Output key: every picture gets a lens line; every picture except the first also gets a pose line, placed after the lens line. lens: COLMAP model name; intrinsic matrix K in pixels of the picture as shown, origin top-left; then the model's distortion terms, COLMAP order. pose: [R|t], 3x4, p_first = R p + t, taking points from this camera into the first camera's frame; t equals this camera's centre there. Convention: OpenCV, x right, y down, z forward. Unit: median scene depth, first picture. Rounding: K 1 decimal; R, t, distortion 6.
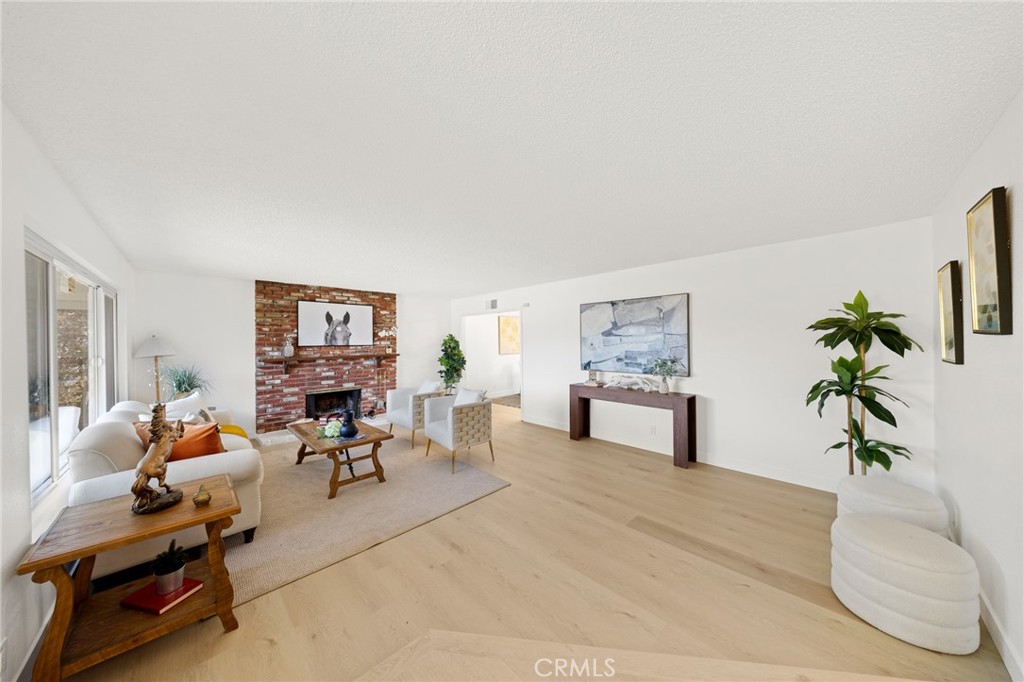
lens RADIAL K [[329.6, 0, 512.1], [0, 329.6, 338.1], [0, 0, 1]] dist [0.000586, -0.000128]
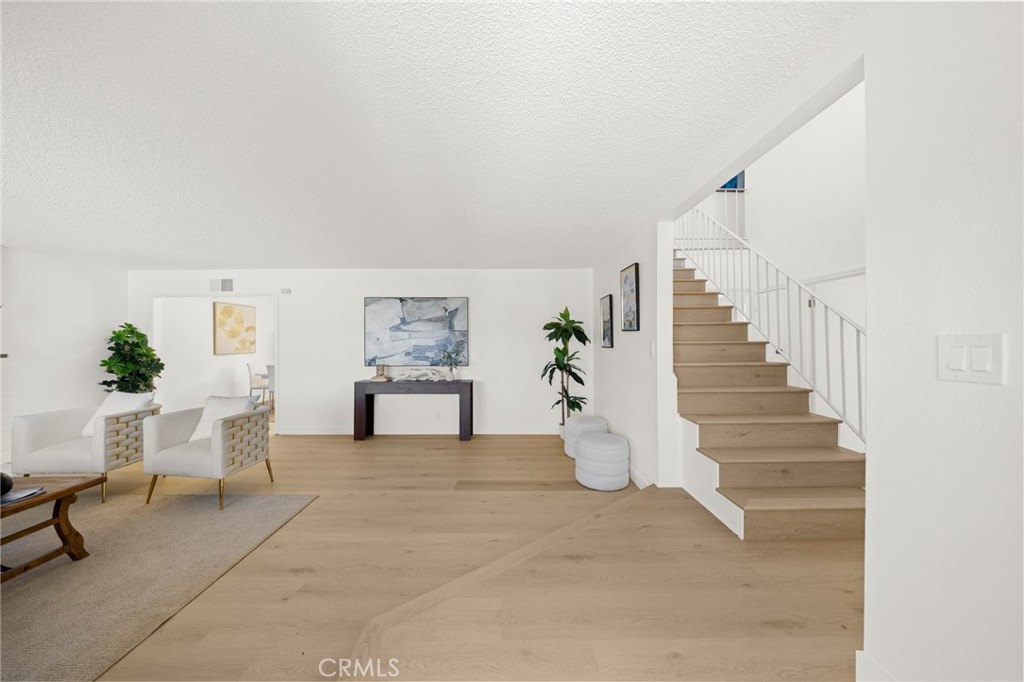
lens RADIAL K [[342.3, 0, 509.7], [0, 342.3, 341.1], [0, 0, 1]] dist [0.000397, -0.000271]
pose [[0.703573, 0.009997, 0.710553, -0.244915], [-0.012746, 0.999918, -0.001448, 0.024615], [-0.710509, -0.008037, 0.703643, 0.005828]]
